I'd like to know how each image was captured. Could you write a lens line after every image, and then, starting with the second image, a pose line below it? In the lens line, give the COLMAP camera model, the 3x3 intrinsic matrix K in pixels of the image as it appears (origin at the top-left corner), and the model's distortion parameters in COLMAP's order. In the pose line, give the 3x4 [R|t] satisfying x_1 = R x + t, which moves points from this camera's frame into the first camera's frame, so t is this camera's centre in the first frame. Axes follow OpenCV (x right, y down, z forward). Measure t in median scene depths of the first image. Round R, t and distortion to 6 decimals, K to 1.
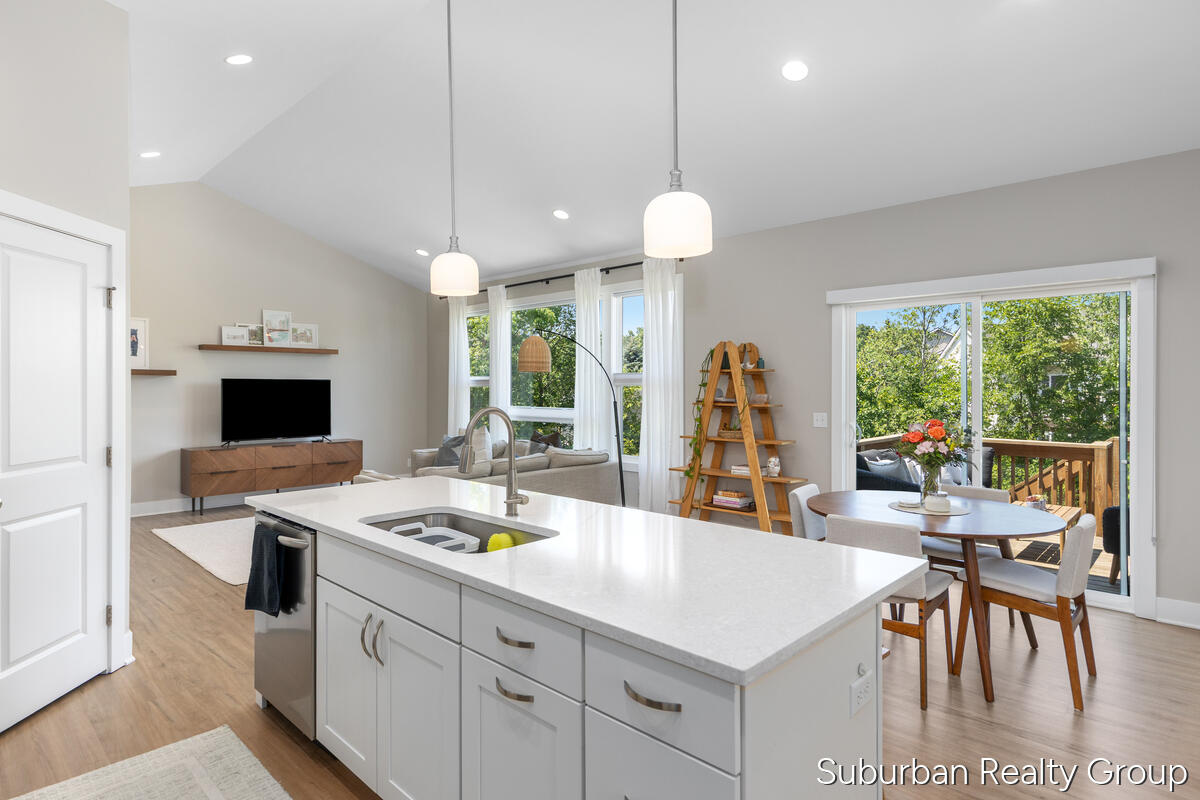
lens RADIAL K [[648.2, 0, 600.5], [0, 648.2, 383.3], [0, 0, 1]] dist [0.001687, 0.001365]
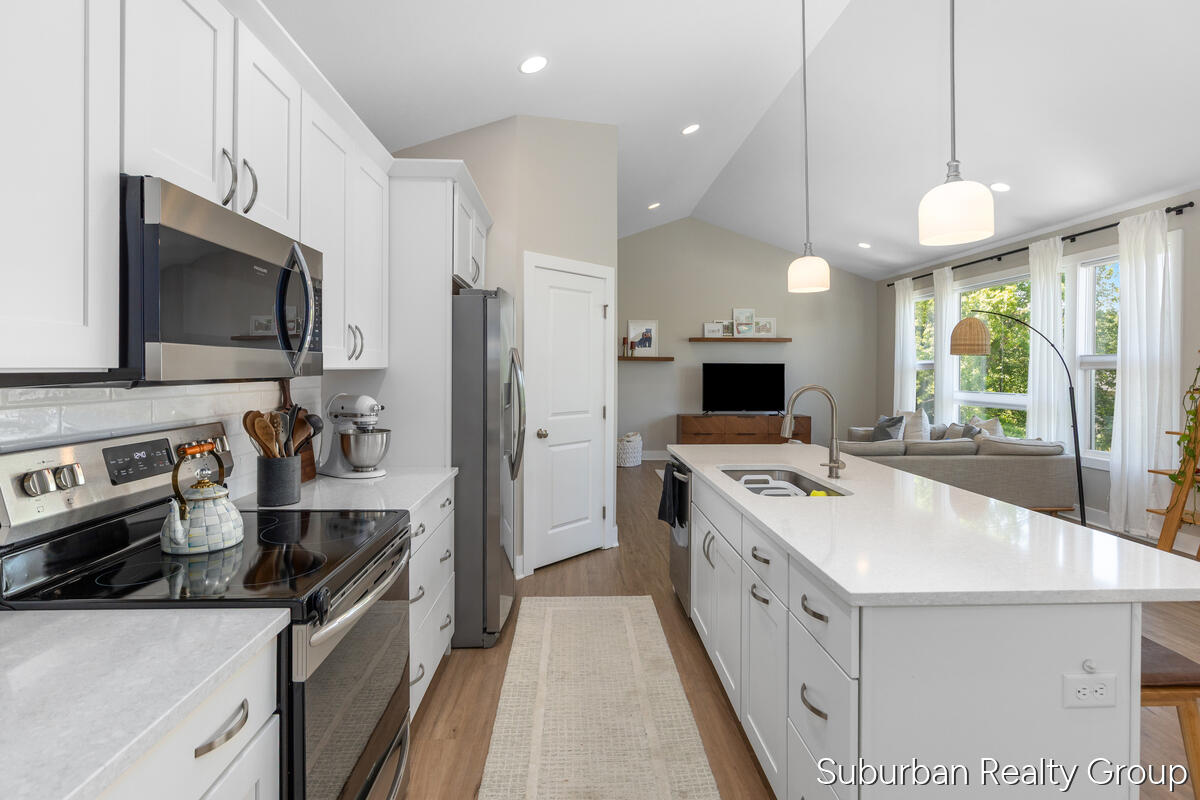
lens RADIAL K [[597.2, 0, 599.6], [0, 597.2, 369.6], [0, 0, 1]] dist [0.000043, 0.000502]
pose [[0.724354, 0.003530, -0.689420, 0.113635], [-0.001021, 0.999991, 0.004048, 0.001349], [0.689428, -0.002229, 0.724351, -0.028954]]
